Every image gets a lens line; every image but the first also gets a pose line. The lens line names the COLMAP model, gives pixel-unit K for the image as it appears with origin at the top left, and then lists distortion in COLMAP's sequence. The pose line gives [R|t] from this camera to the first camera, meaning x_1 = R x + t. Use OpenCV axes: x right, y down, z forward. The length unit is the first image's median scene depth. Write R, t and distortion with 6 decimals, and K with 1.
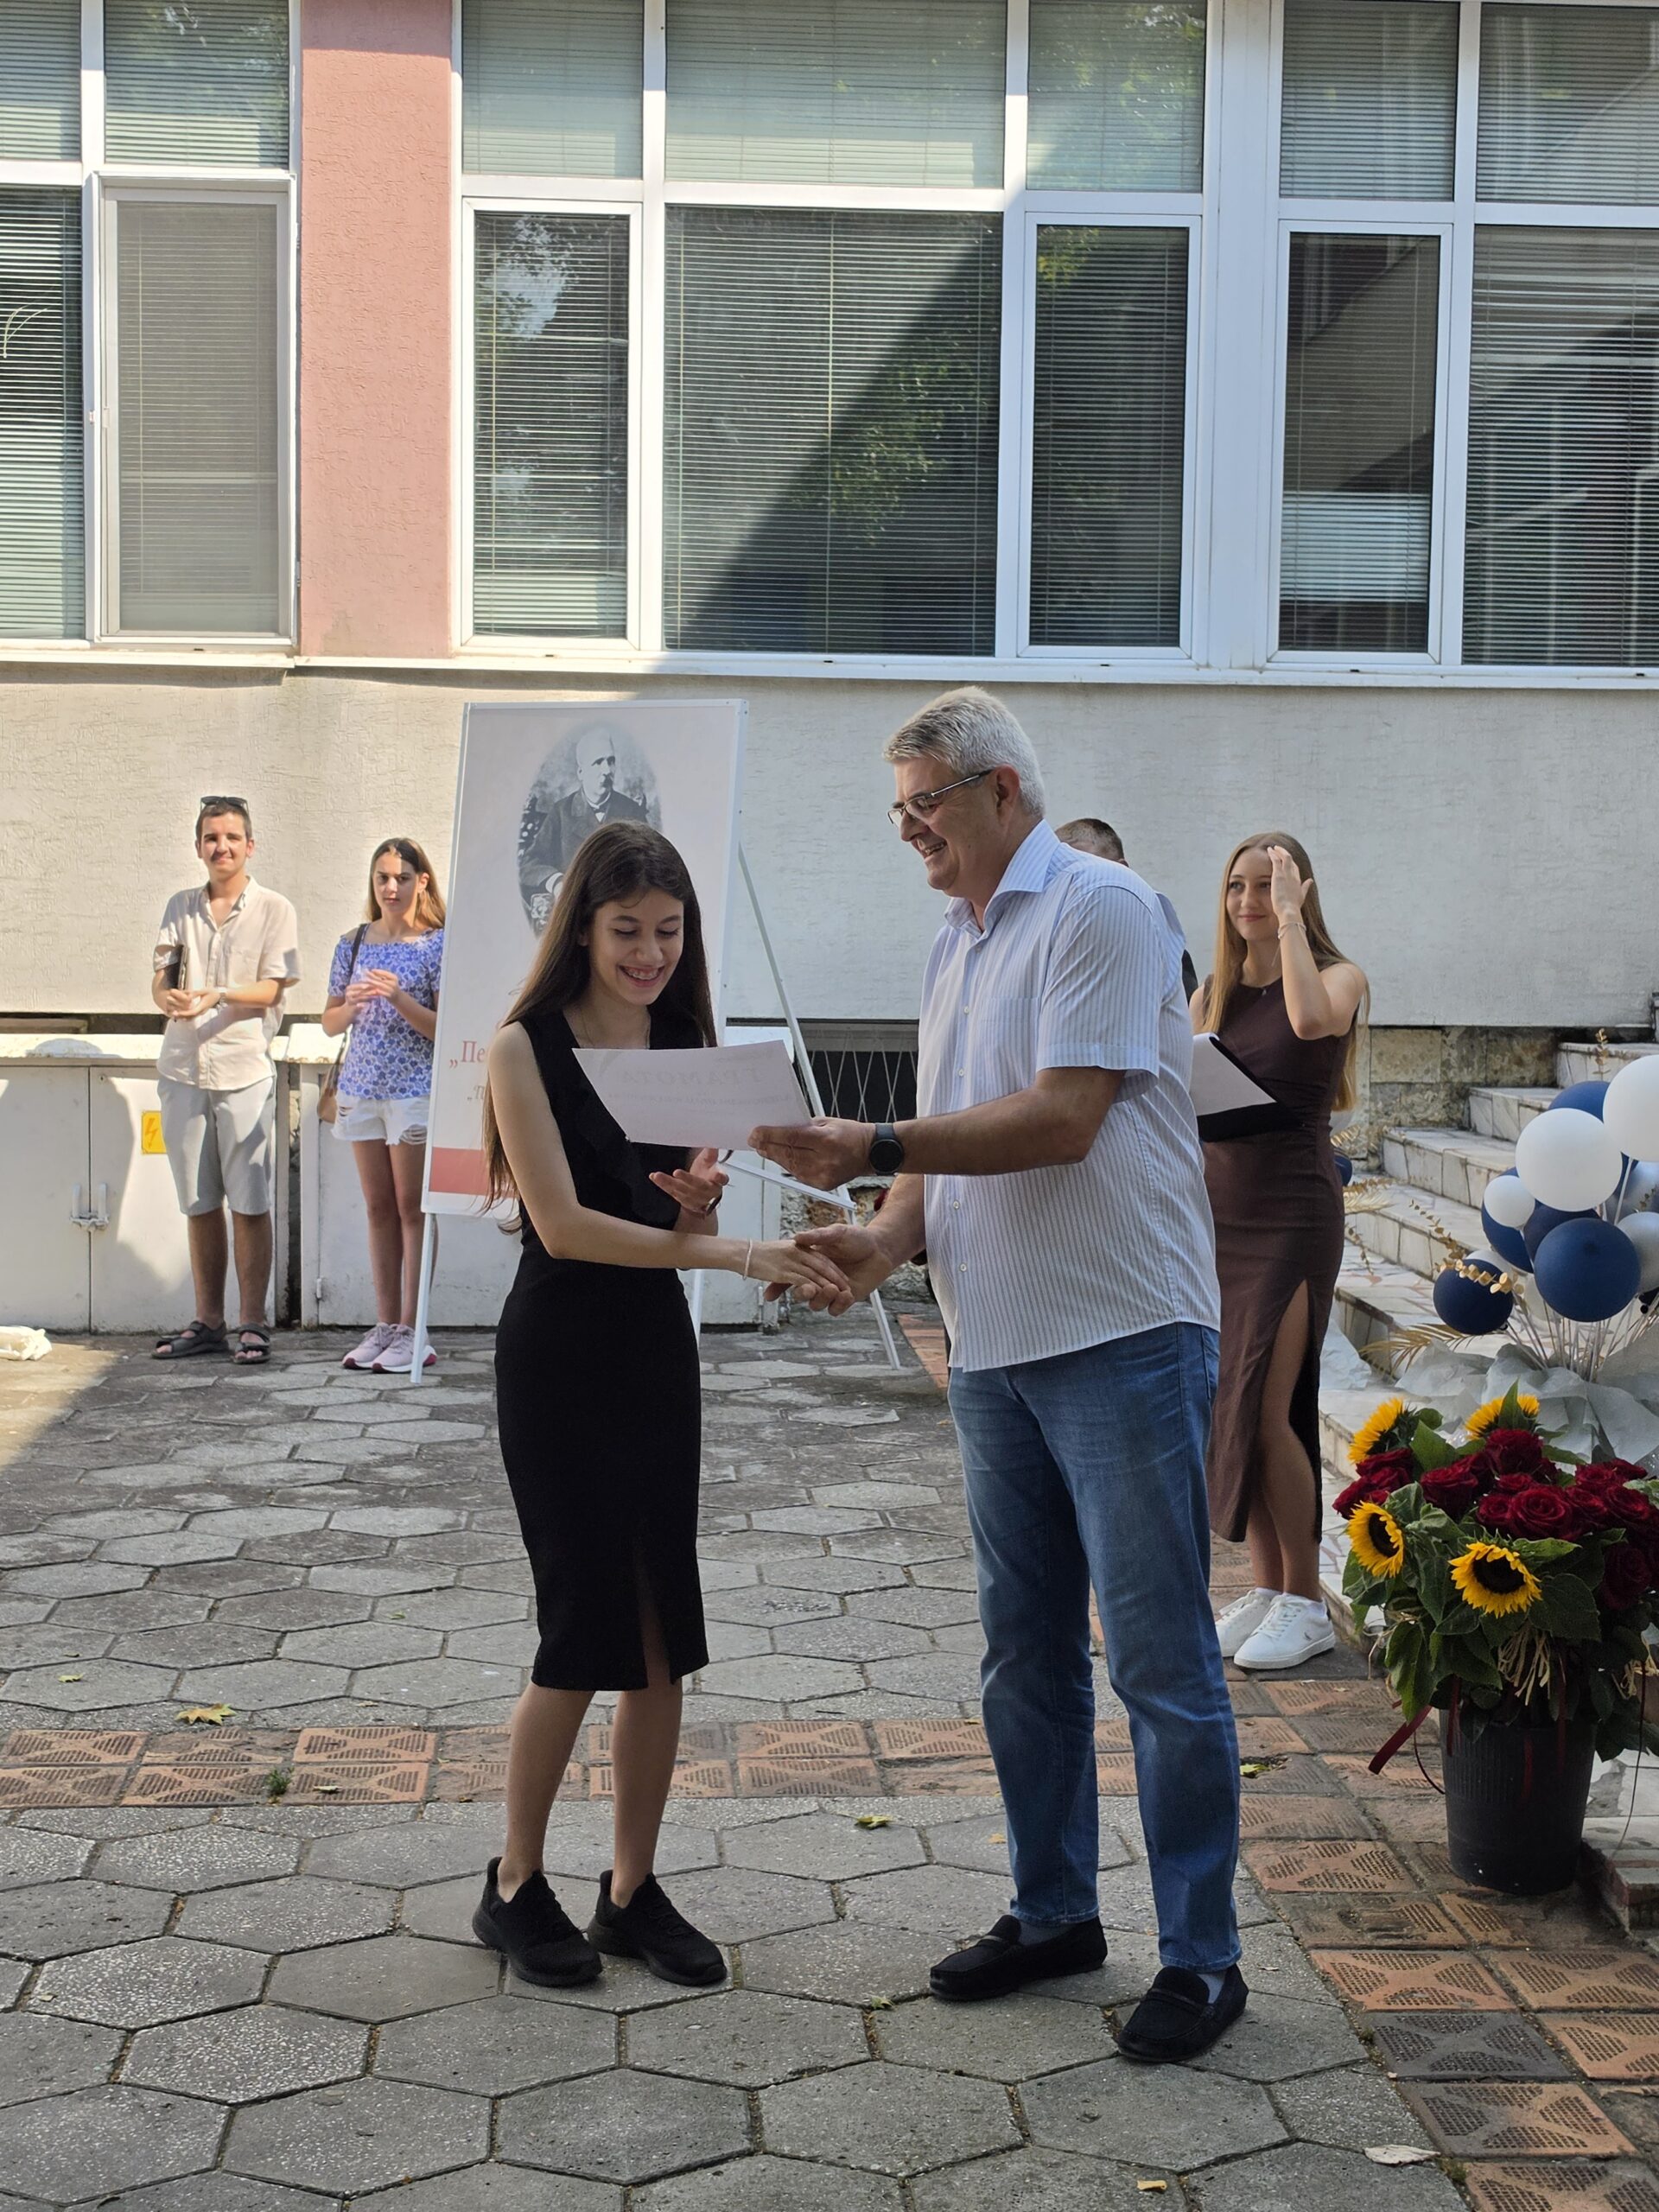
lens RADIAL K [[3102.4, 0, 840.5], [0, 3102.4, 1069.9], [0, 0, 1]] dist [0.133208, -0.312421]
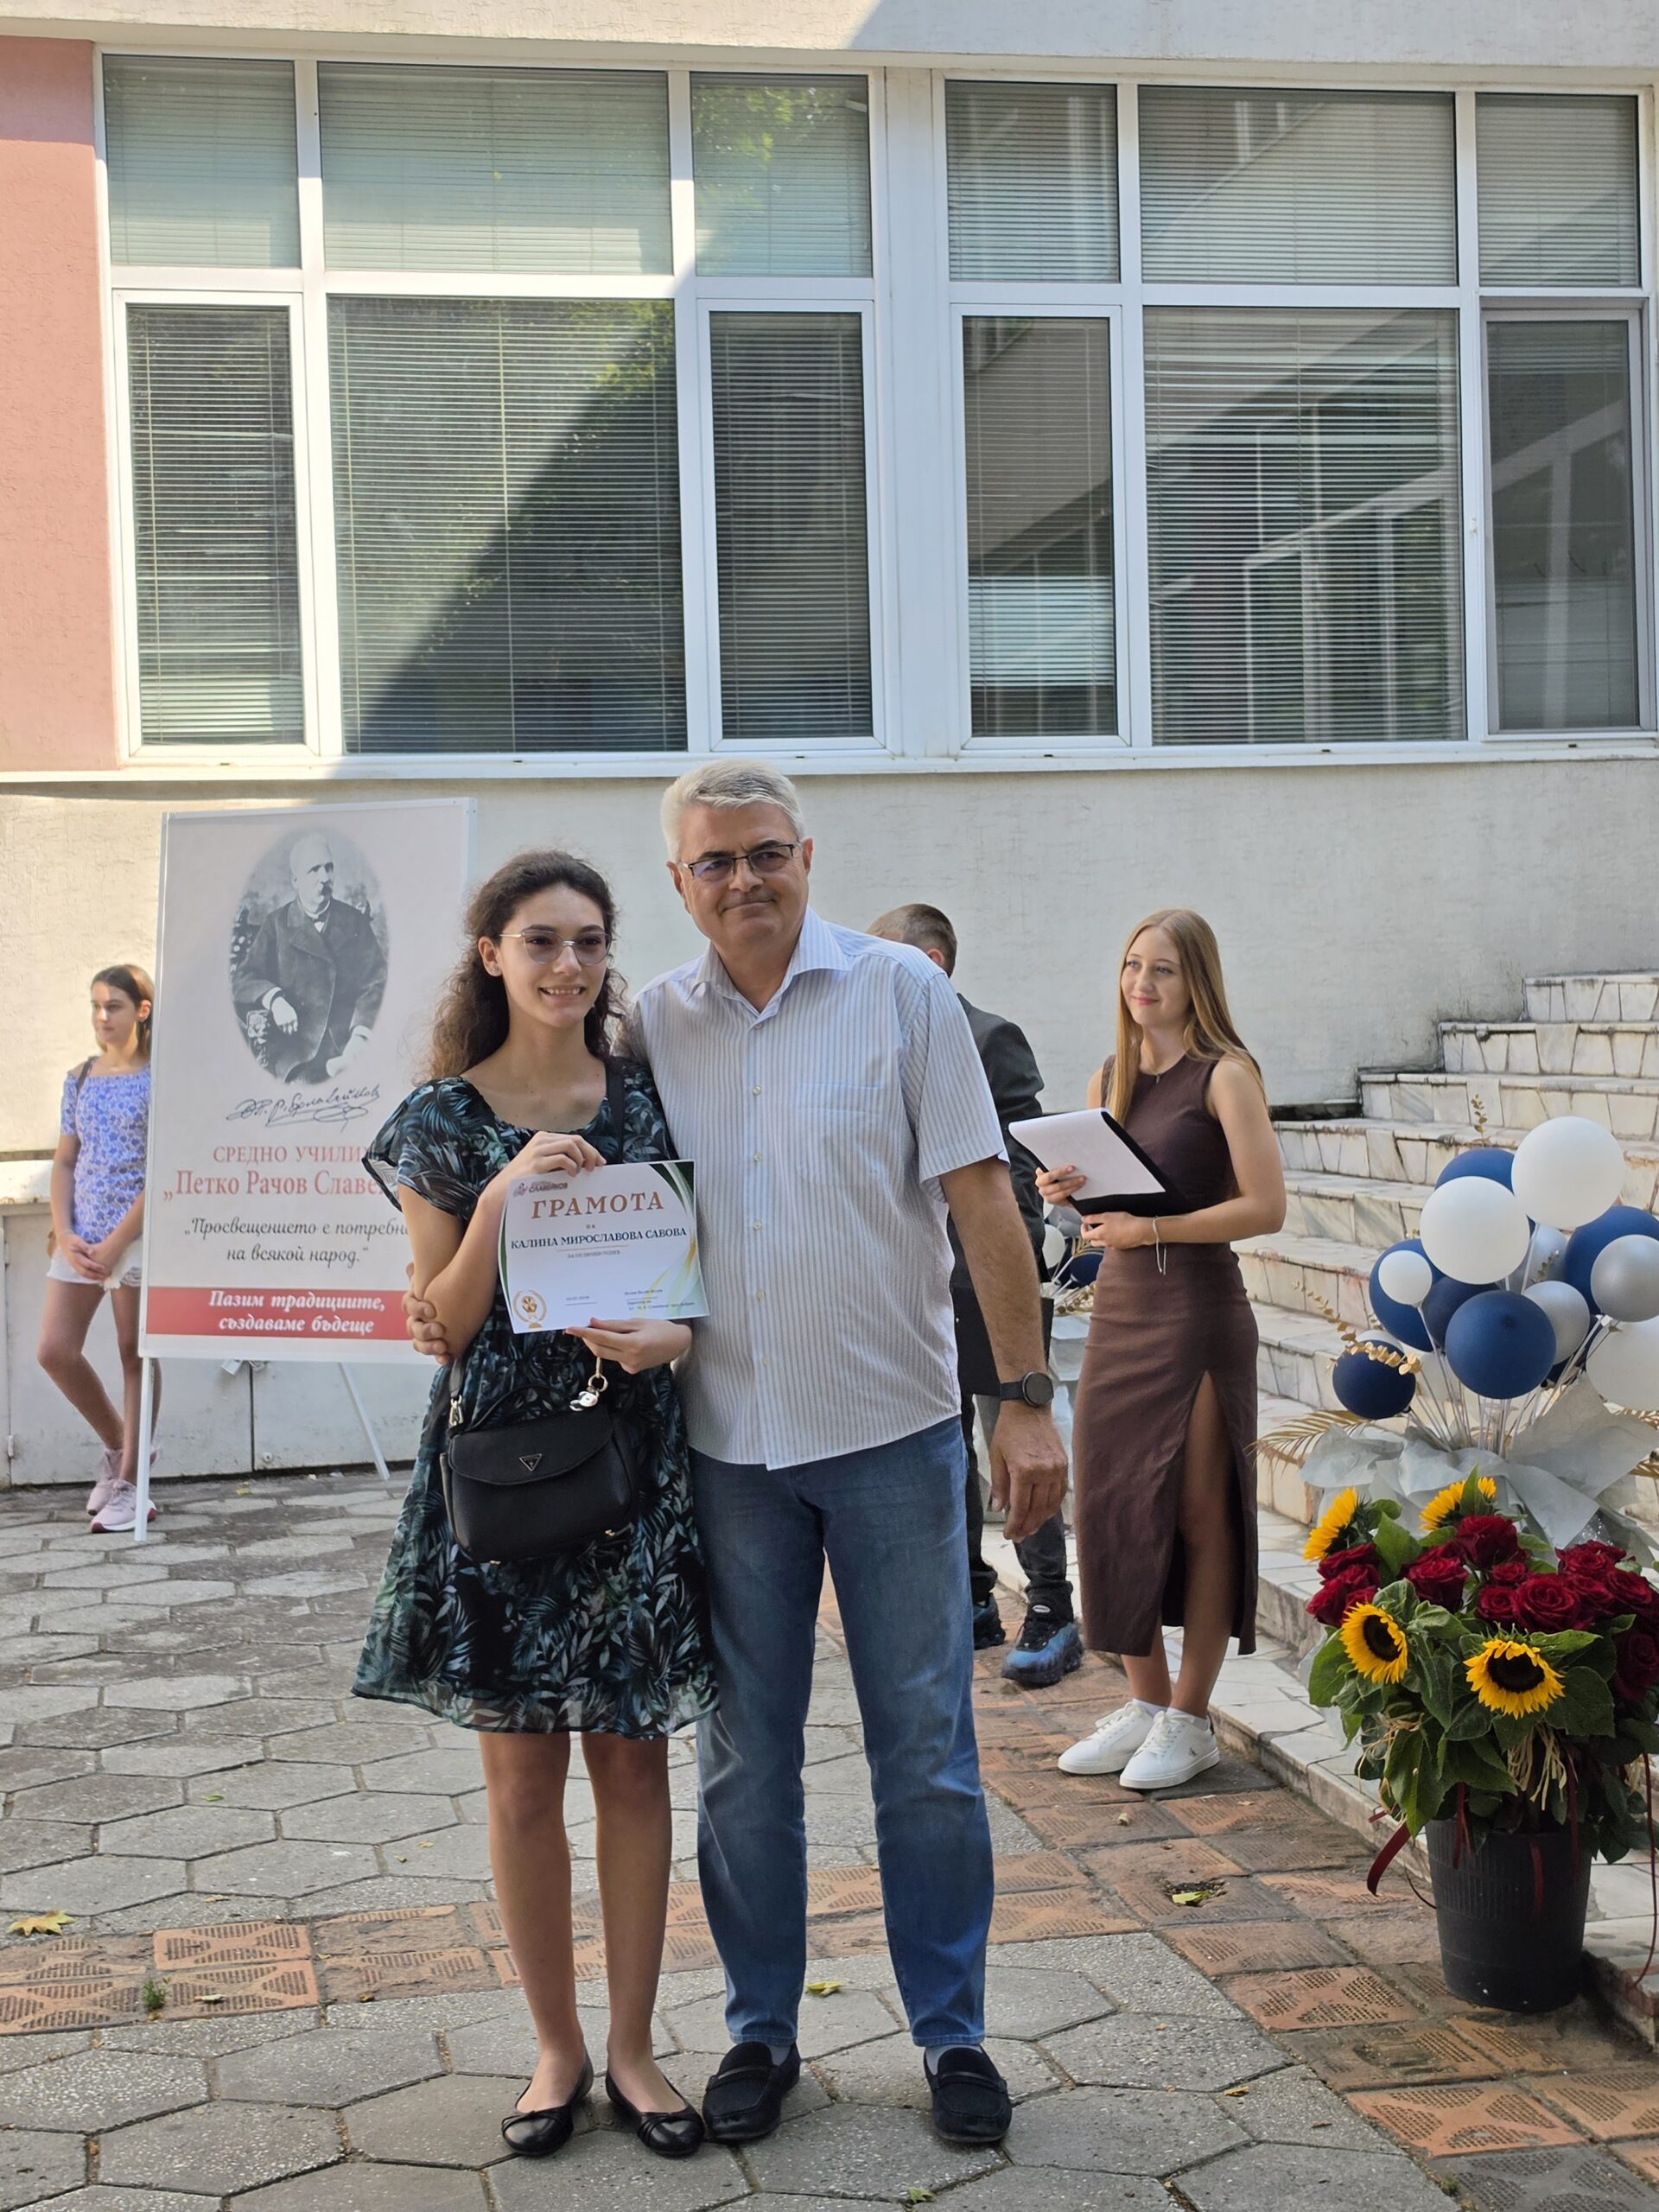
lens RADIAL K [[3119.2, 0, 754.1], [0, 3119.2, 1068.9], [0, 0, 1]] dist [0.123742, -0.263999]
pose [[0.991880, -0.044254, 0.119228, -0.084159], [0.048686, 0.998217, -0.034523, 0.001351], [-0.117487, 0.040048, 0.992267, 0.056558]]
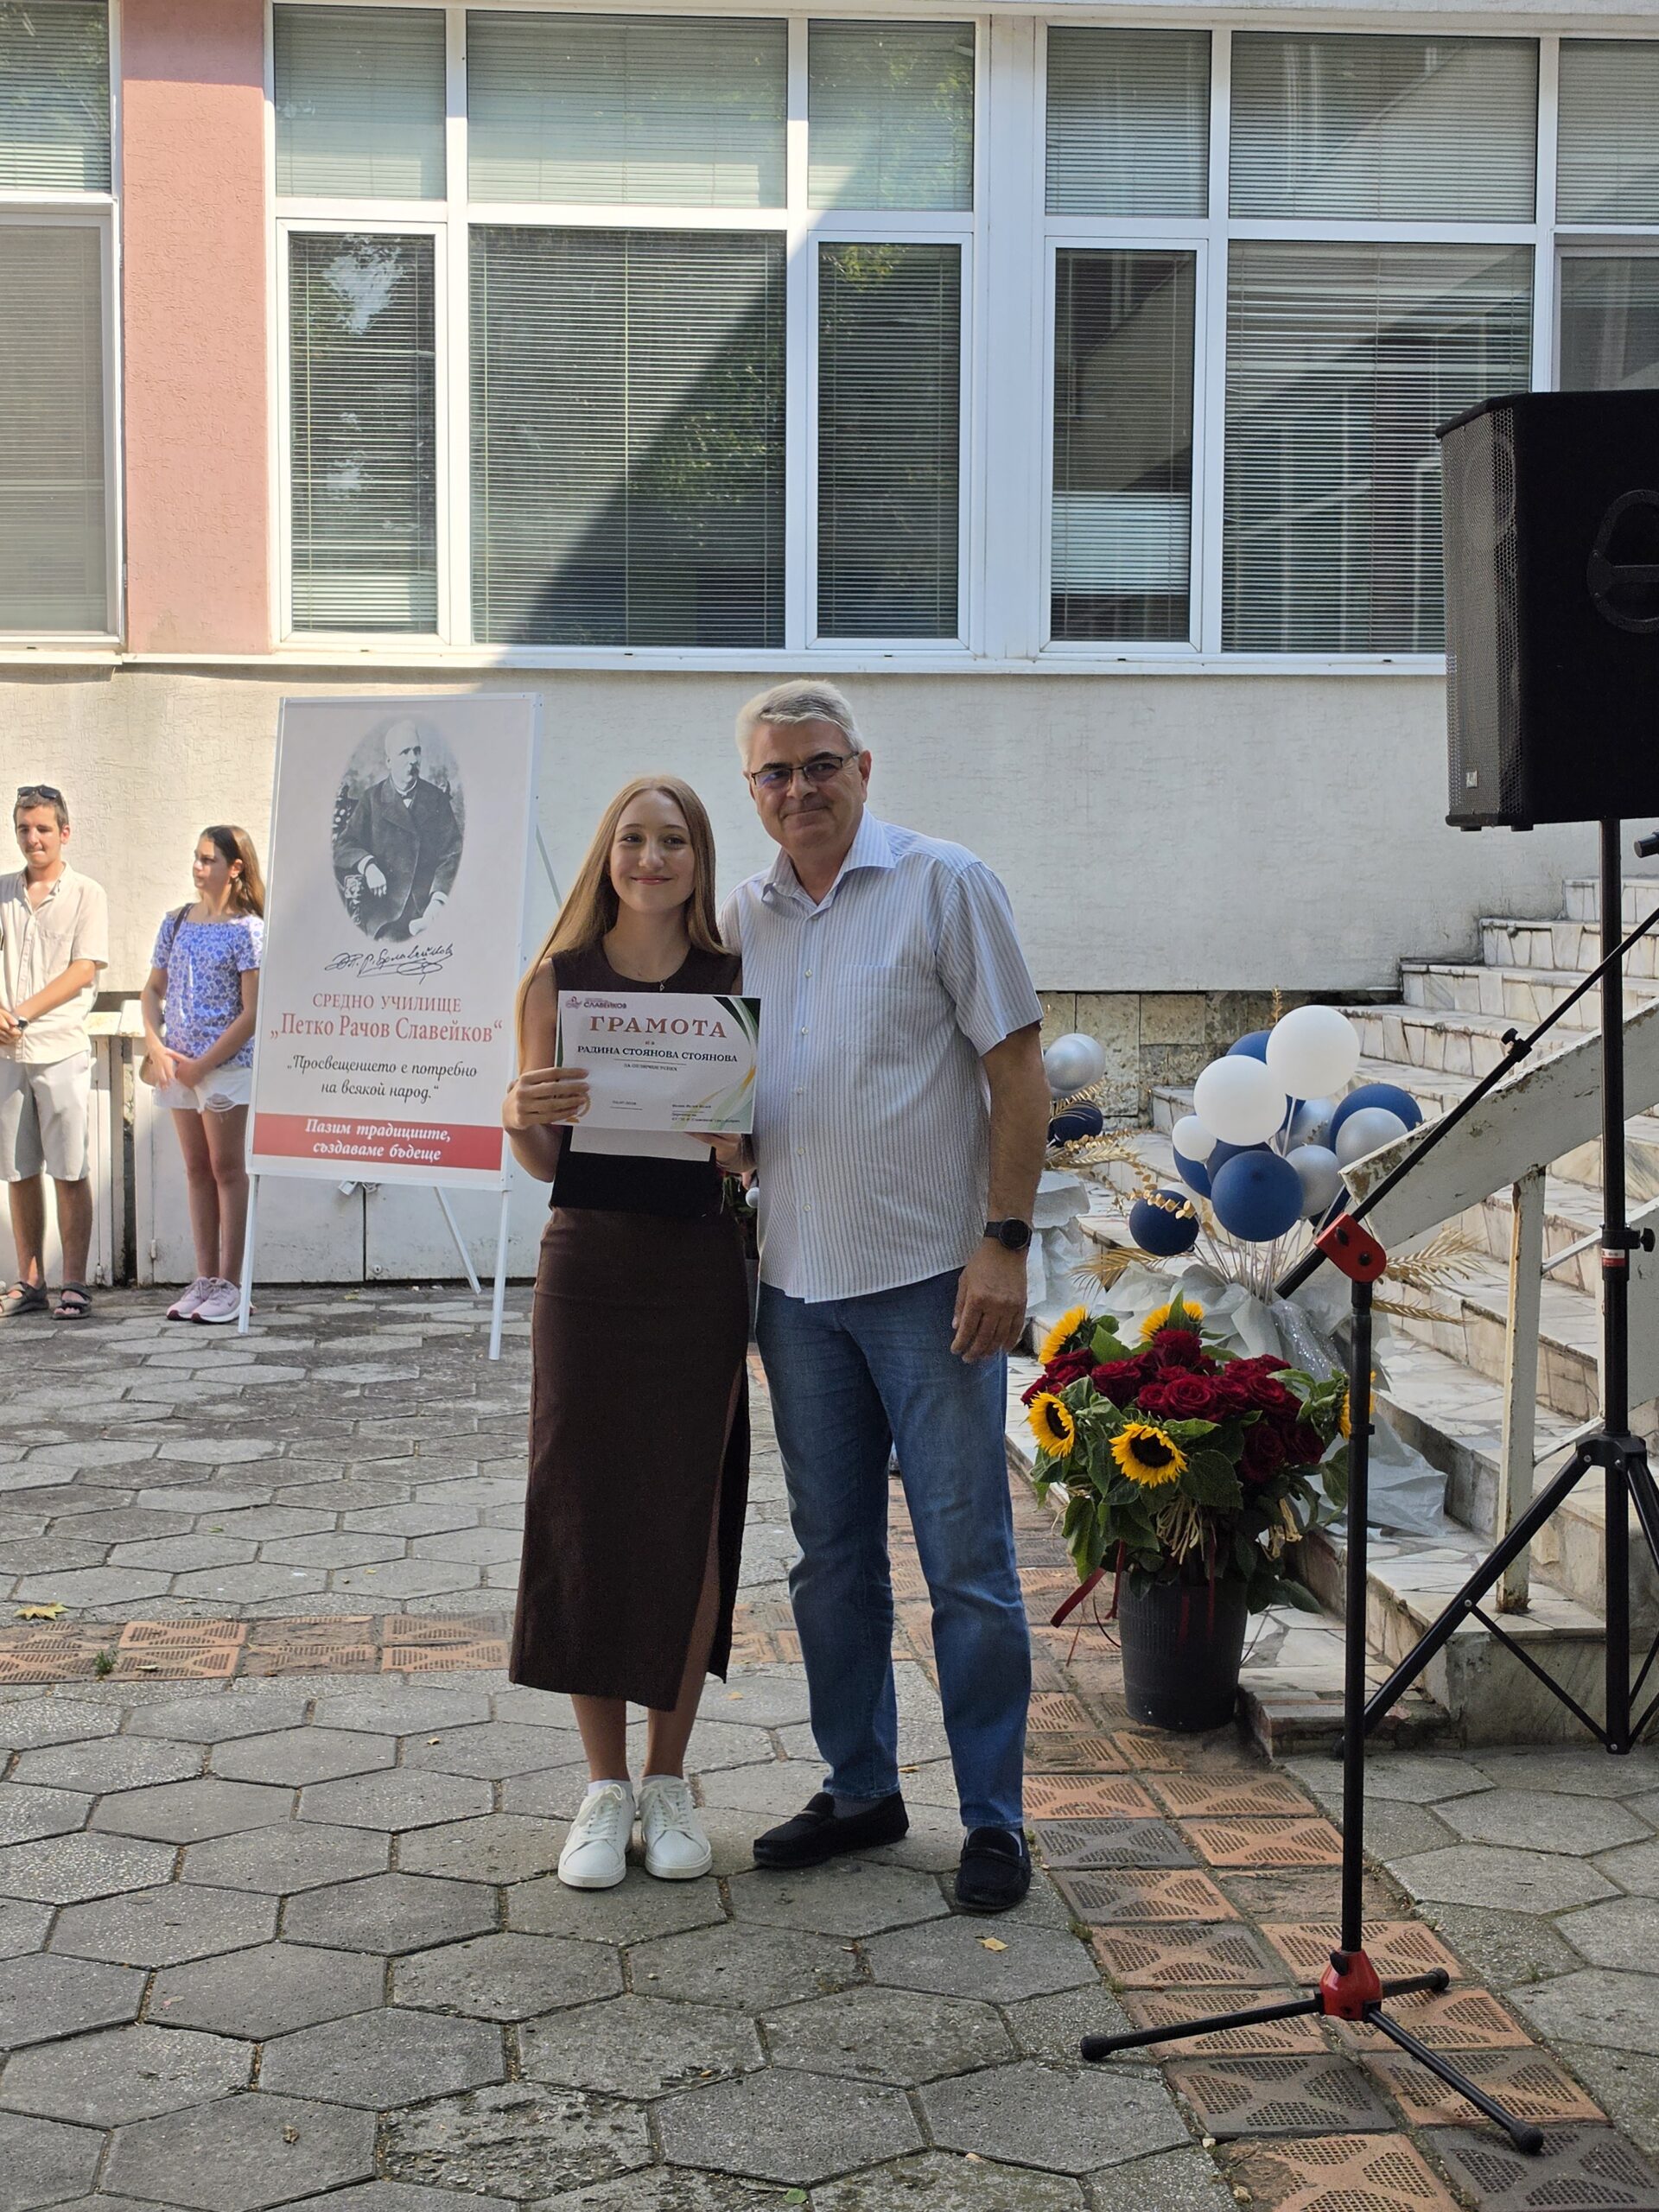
lens RADIAL K [[3098.3, 0, 771.6], [0, 3098.3, 1069.1], [0, 0, 1]] dist [0.155495, -0.423688]
pose [[0.999638, -0.011997, 0.024075, 0.029480], [0.011838, 0.999907, 0.006716, 0.006569], [-0.024153, -0.006428, 0.999688, -0.108042]]
